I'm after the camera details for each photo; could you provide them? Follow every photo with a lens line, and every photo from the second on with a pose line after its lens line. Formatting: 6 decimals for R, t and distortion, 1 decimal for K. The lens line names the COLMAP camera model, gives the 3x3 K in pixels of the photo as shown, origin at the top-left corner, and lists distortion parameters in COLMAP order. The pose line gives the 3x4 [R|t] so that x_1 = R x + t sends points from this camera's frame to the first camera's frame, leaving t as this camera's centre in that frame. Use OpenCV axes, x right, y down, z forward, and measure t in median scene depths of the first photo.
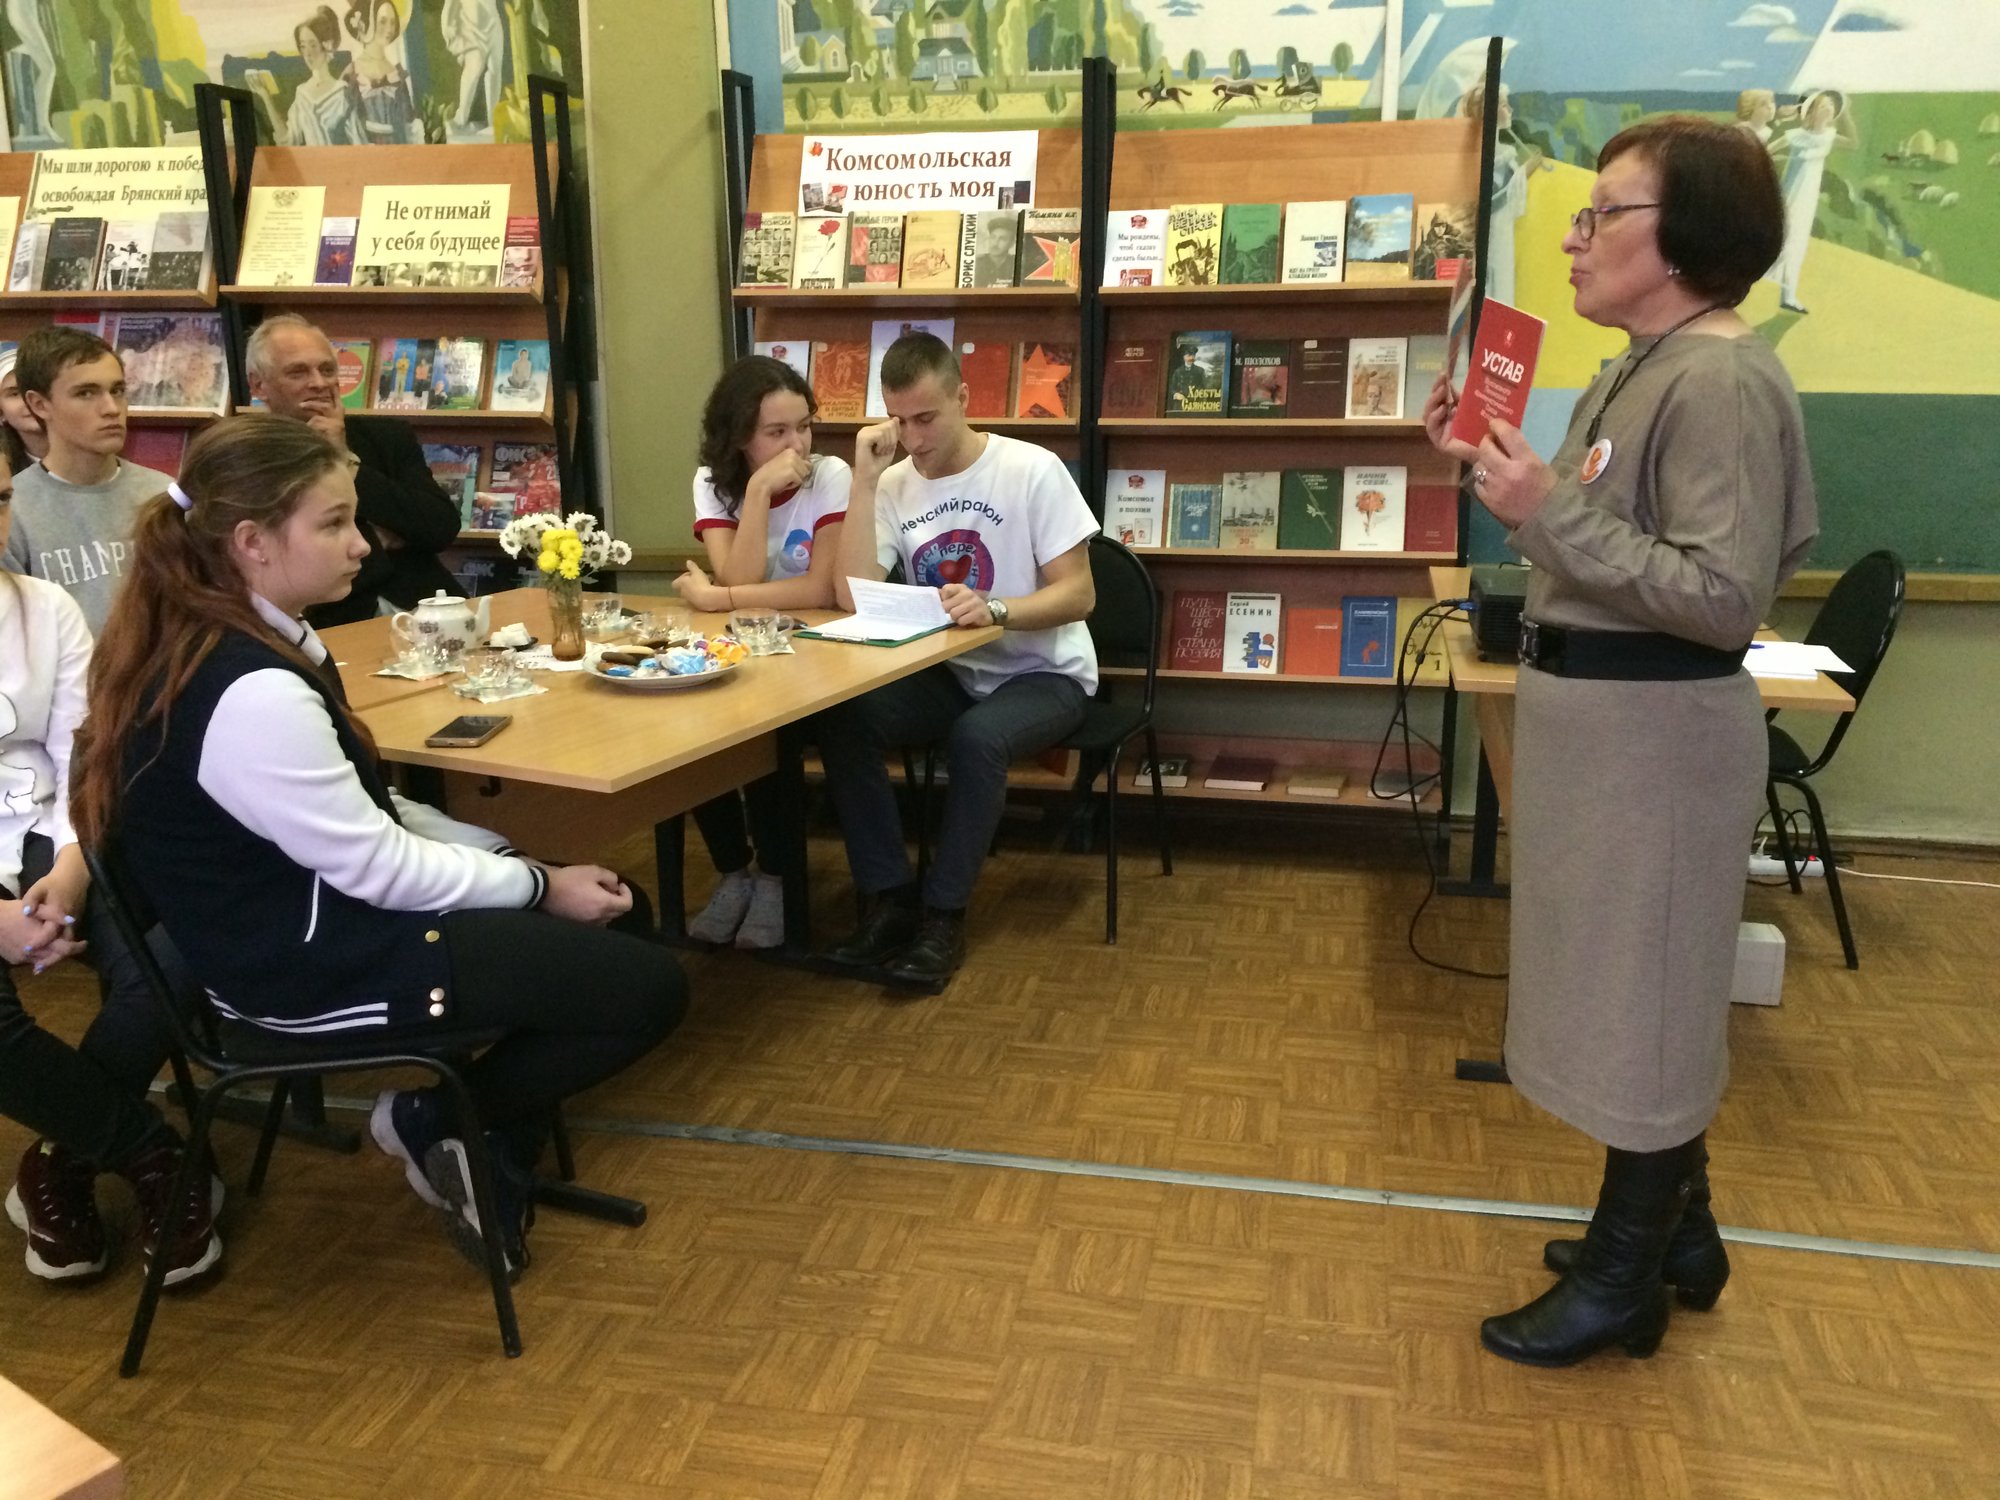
lens RADIAL K [[1692.6, 0, 1003.1], [0, 1692.6, 749.3], [0, 0, 1]] dist [0.083286, -0.100026]
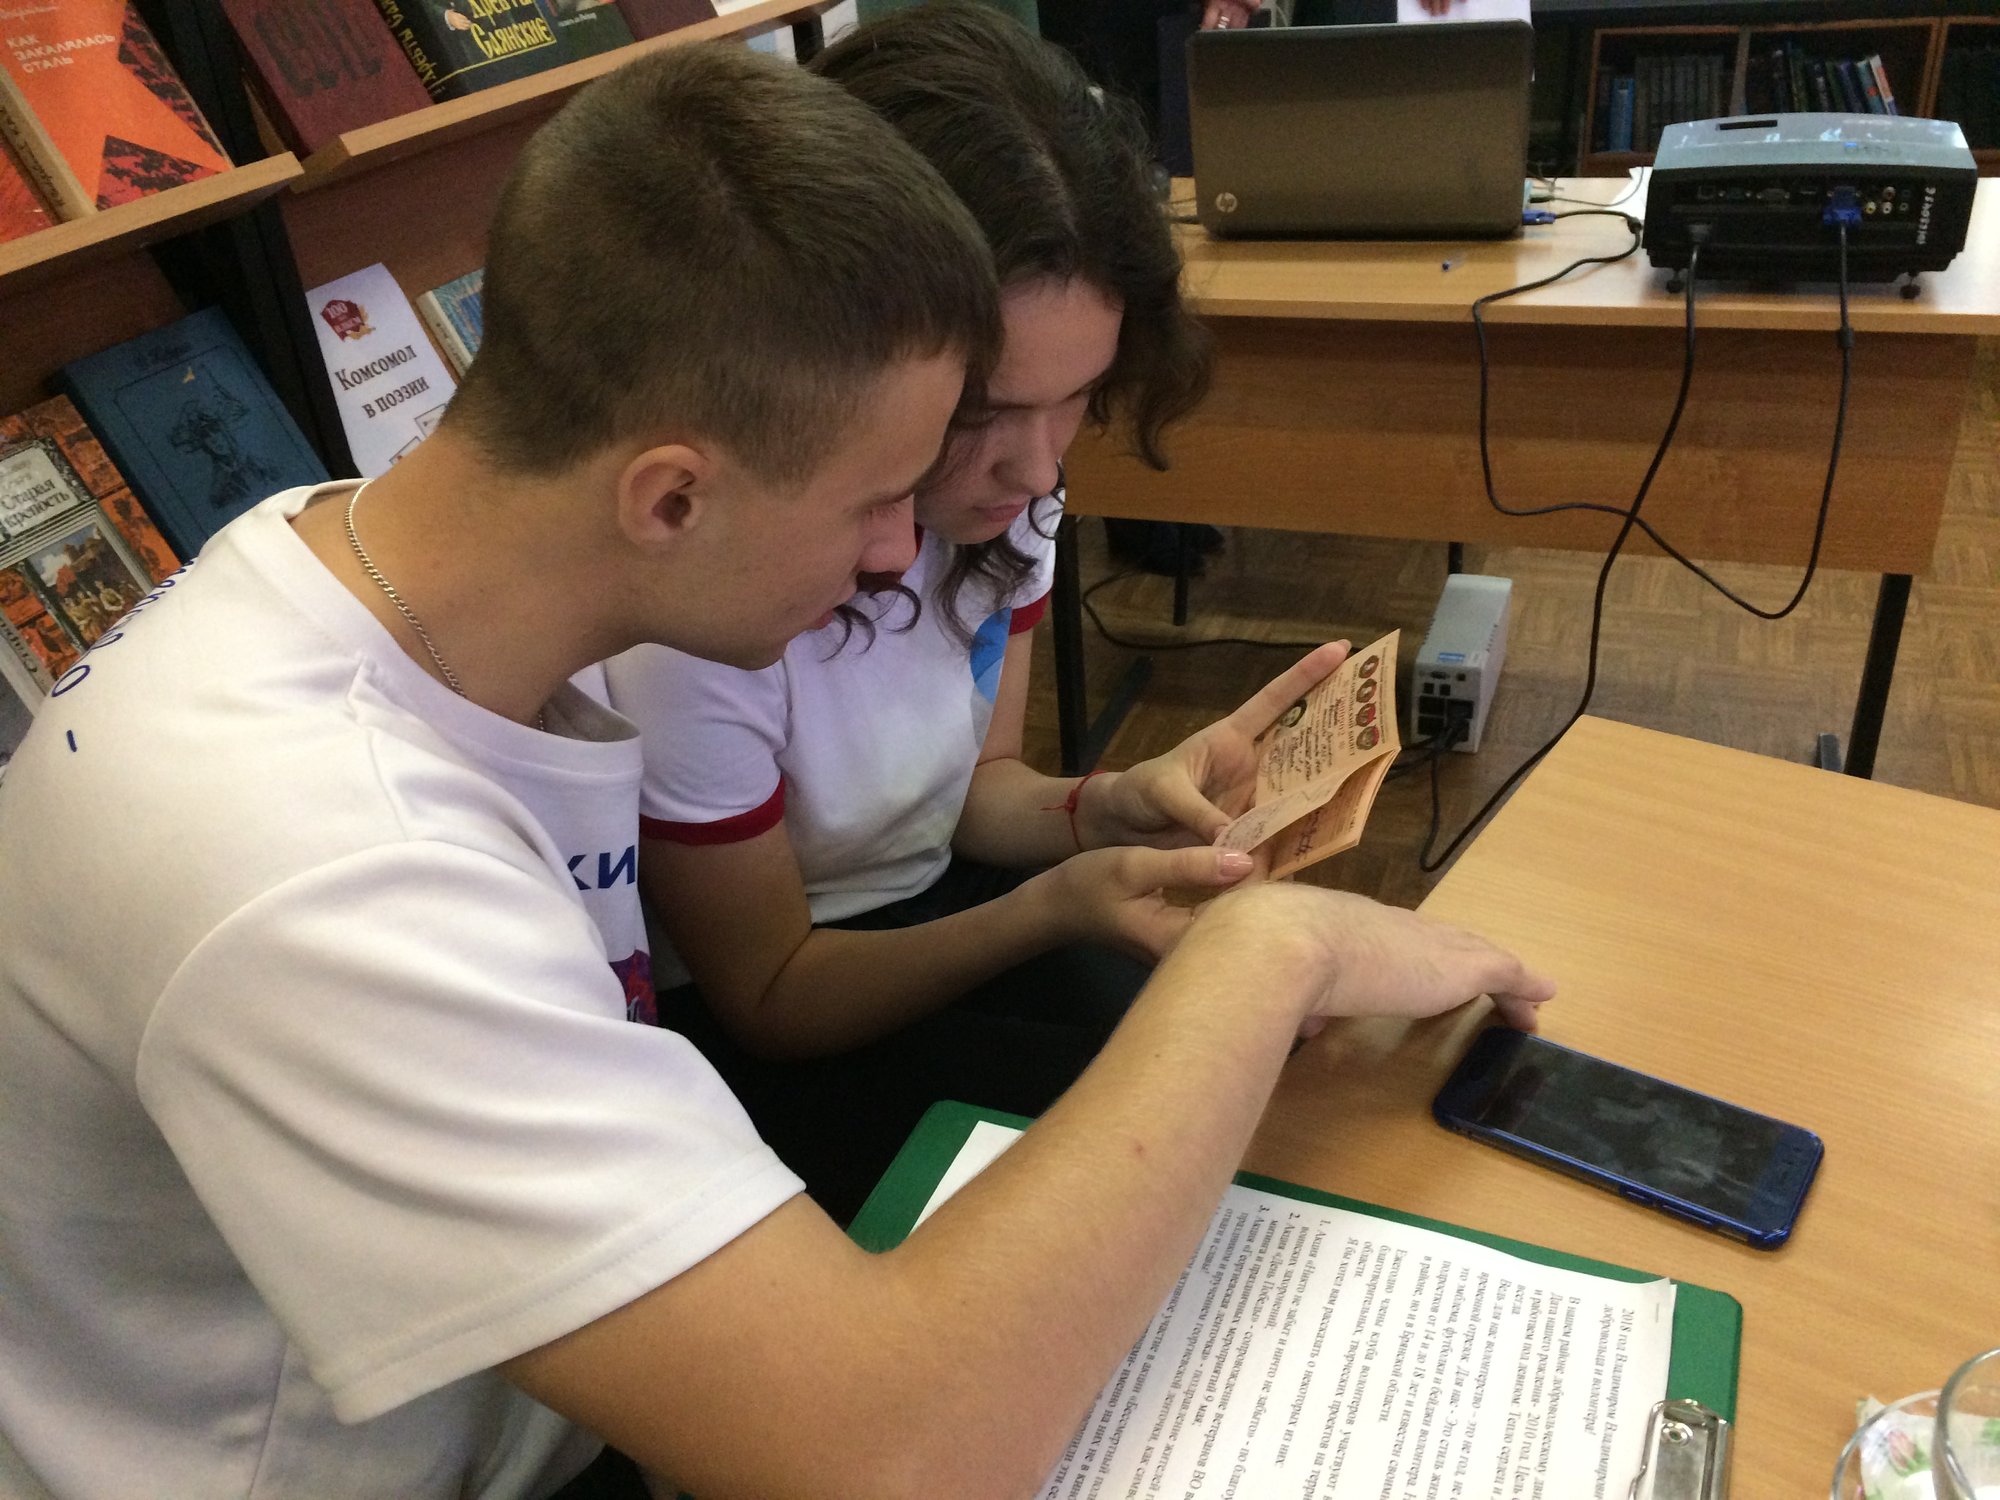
lens RADIAL K [[1687.8, 0, 1005.7], [0, 1687.8, 750.7], [0, 0, 1]] dist [0.083558, -0.099519]
pose [[0.204463, -0.512398, 0.834053, -0.239083], [0.332143, 0.837820, 0.433289, -0.203239], [-0.920802, 0.188433, 0.341492, 0.834453]]
